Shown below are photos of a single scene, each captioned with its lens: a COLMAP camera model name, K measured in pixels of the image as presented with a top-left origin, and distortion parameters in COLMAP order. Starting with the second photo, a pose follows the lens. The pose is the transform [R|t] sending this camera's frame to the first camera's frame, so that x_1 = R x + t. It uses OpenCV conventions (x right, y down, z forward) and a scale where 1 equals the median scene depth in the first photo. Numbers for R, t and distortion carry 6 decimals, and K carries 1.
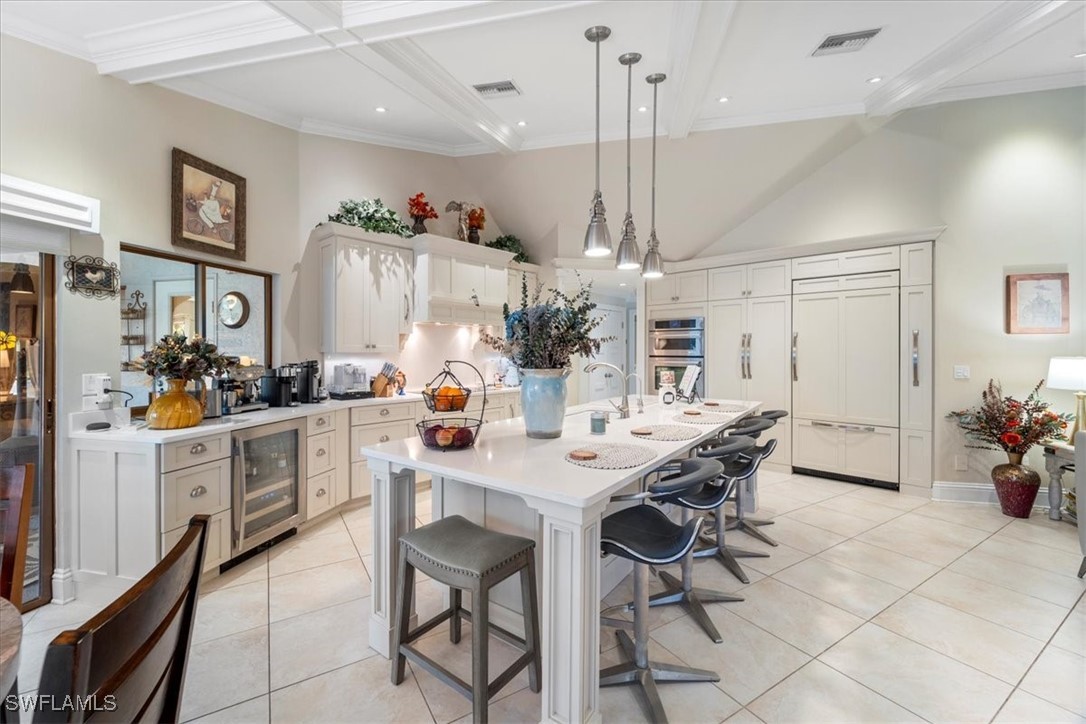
lens RADIAL K [[439.6, 0, 542.0], [0, 439.6, 356.7], [0, 0, 1]] dist [0.000629, 0.000229]
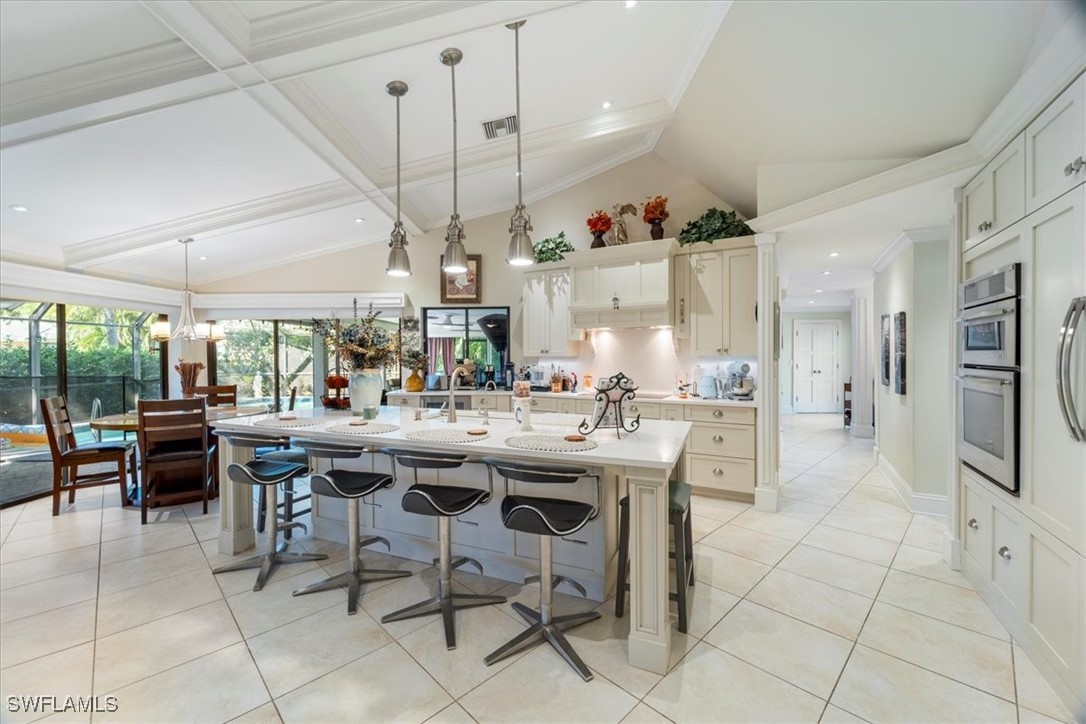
lens RADIAL K [[439.6, 0, 541.8], [0, 439.6, 358.8], [0, 0, 1]] dist [0.000629, 0.000229]
pose [[0.235487, 0.007893, -0.971845, 0.970123], [-0.002634, 0.999969, 0.007483, -0.012817], [0.971874, 0.000798, 0.235501, 0.766705]]
